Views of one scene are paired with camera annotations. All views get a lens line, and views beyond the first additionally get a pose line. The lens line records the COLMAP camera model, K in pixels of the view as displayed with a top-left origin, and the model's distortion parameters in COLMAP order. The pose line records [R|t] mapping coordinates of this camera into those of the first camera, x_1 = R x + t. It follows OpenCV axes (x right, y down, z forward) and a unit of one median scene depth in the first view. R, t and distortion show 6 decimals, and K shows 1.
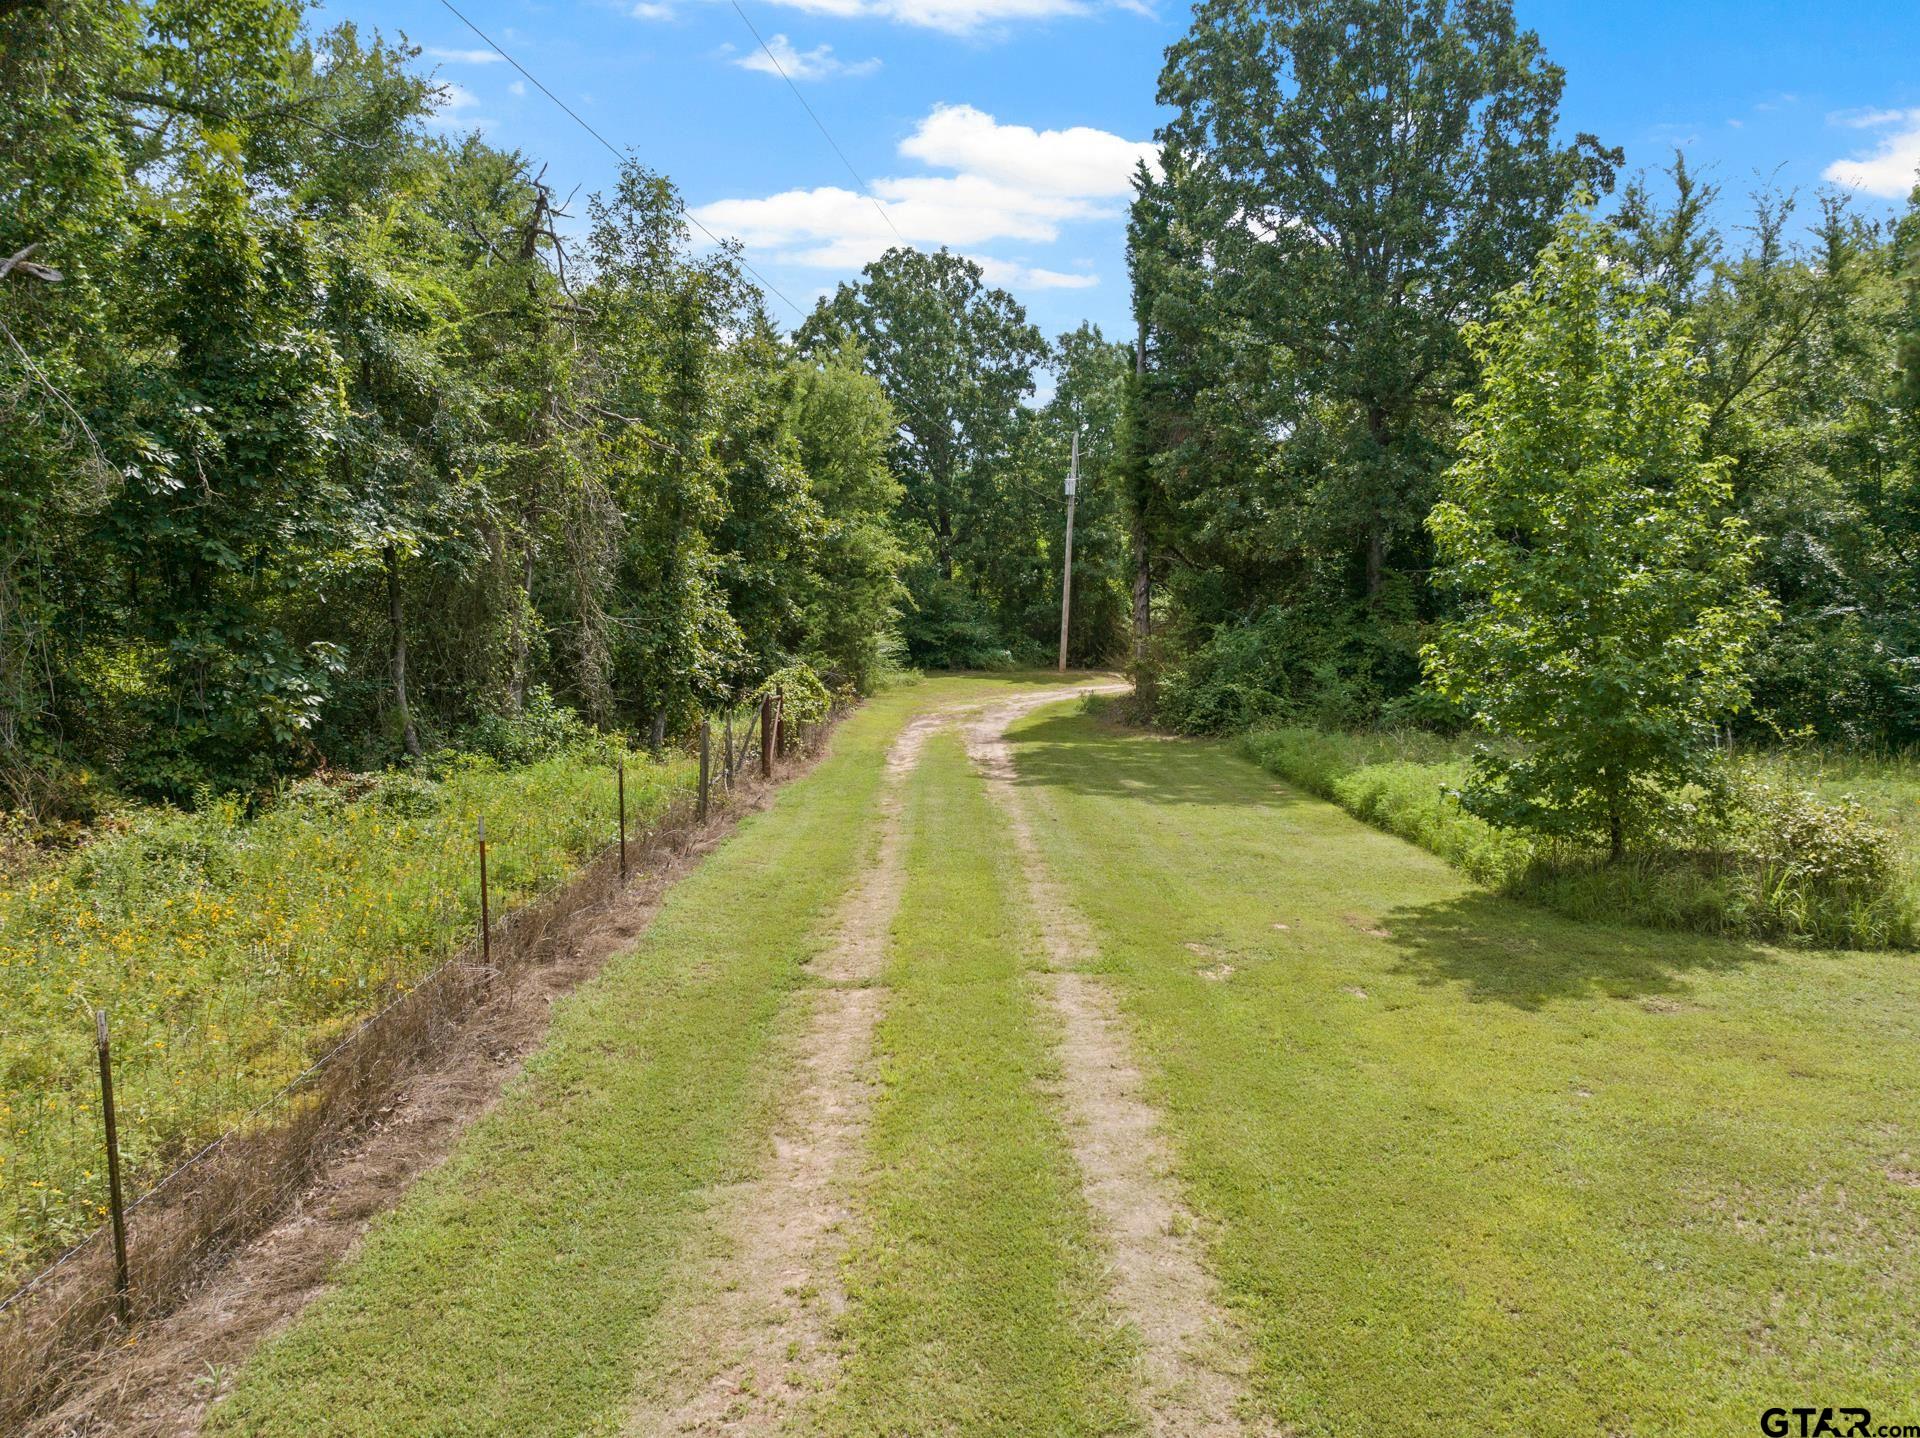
lens RADIAL K [[1400.0, 0, 960.0], [0, 1400.0, 719.0], [0, 0, 1]] dist [-0.046334, 0.030565]
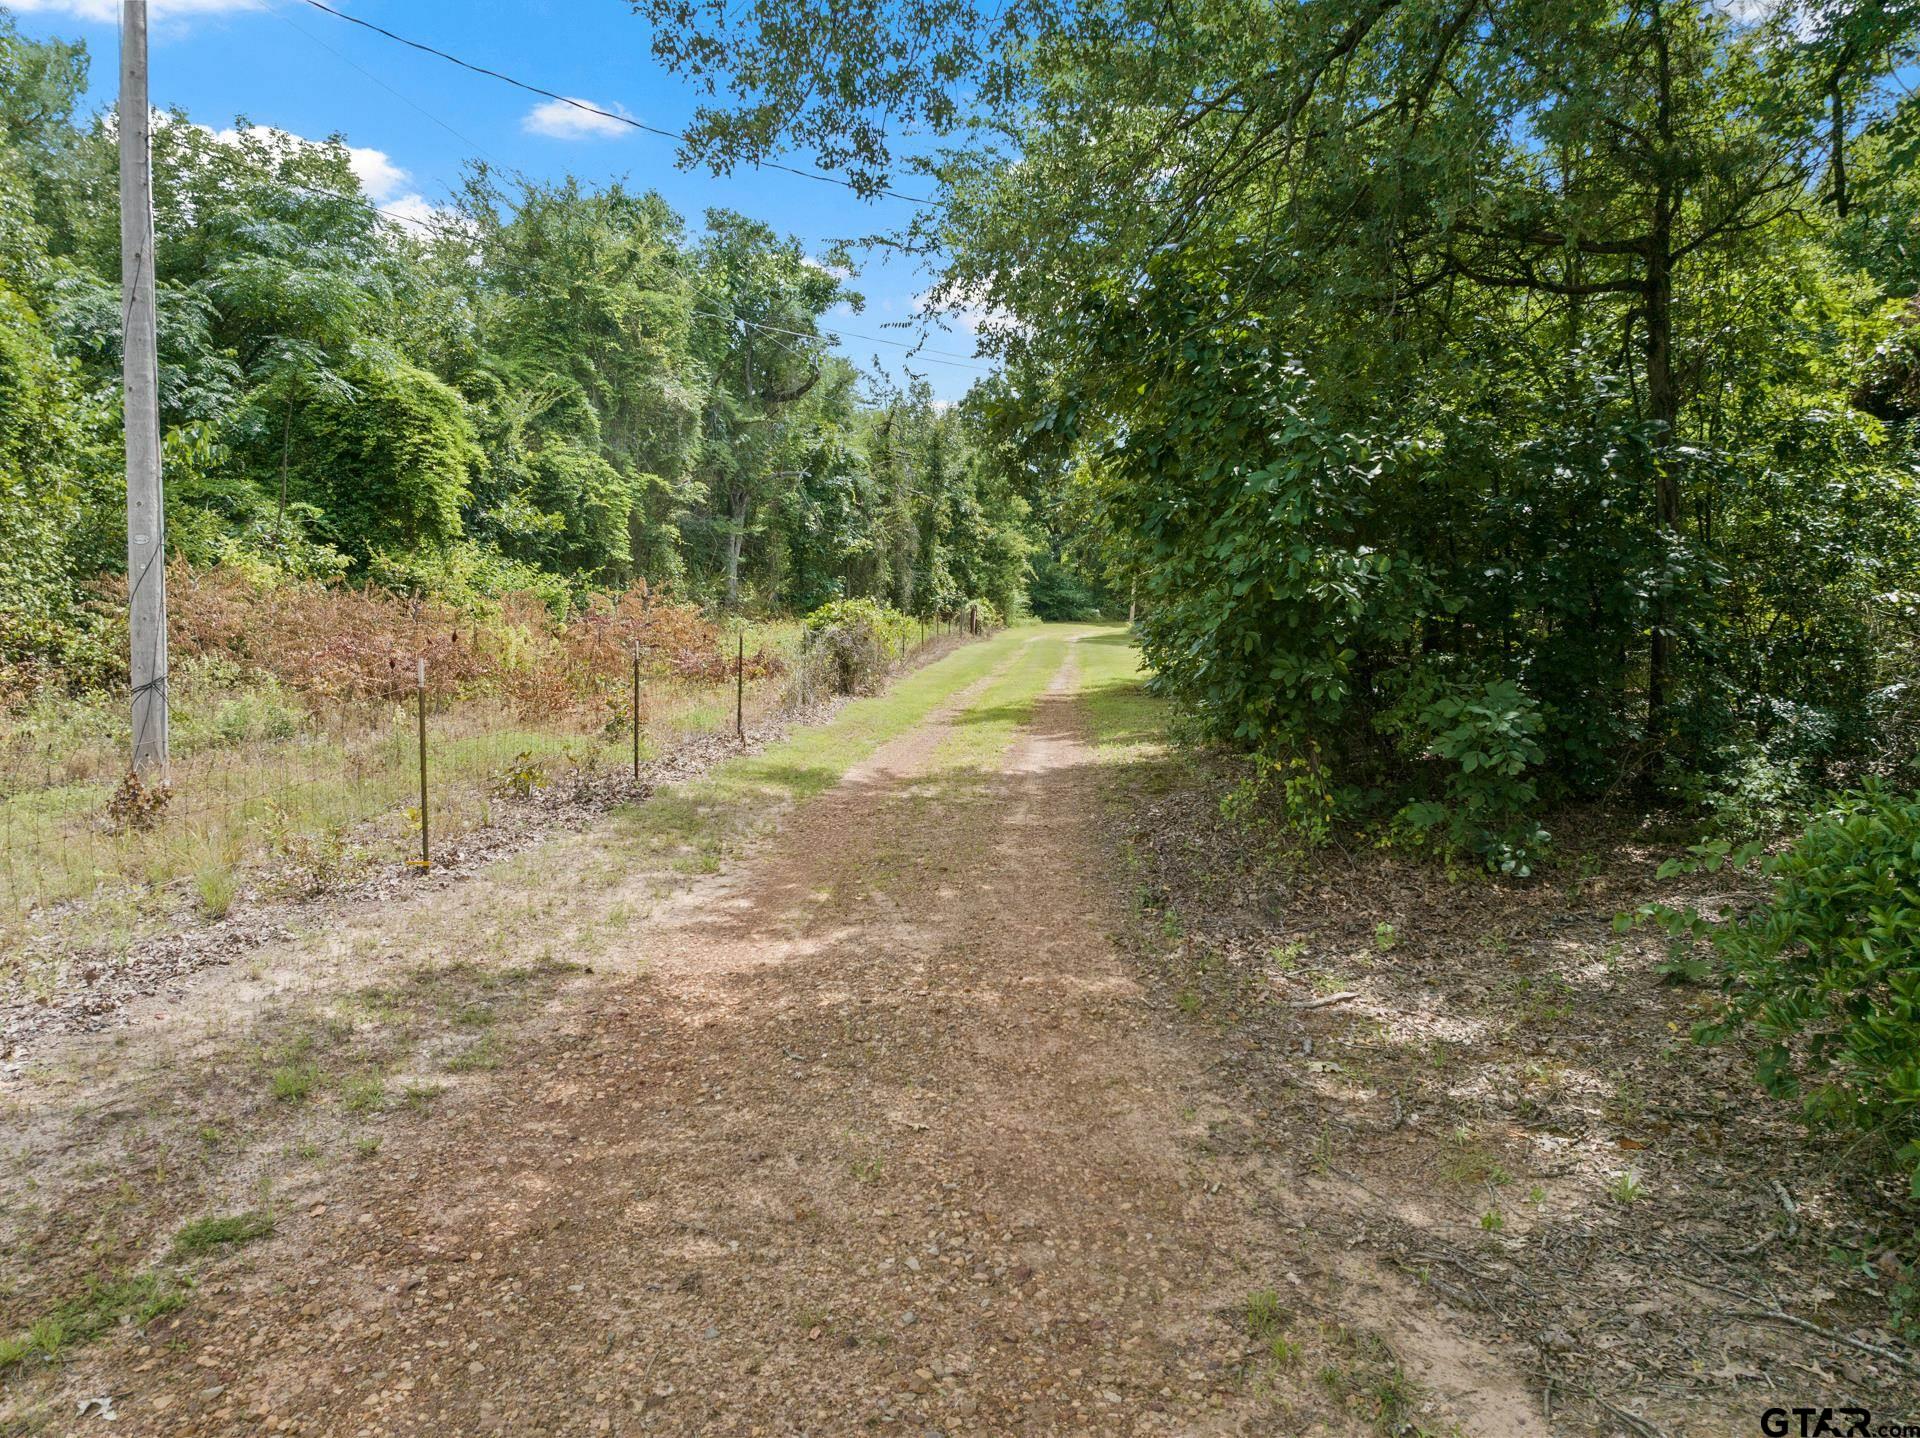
lens RADIAL K [[1400.0, 0, 960.0], [0, 1400.0, 719.0], [0, 0, 1]] dist [-0.046334, 0.030565]
pose [[0.996021, 0.015109, -0.087832, 0.036010], [-0.014392, 0.999858, 0.008795, 0.101989], [0.087953, -0.007496, 0.996096, -0.915237]]
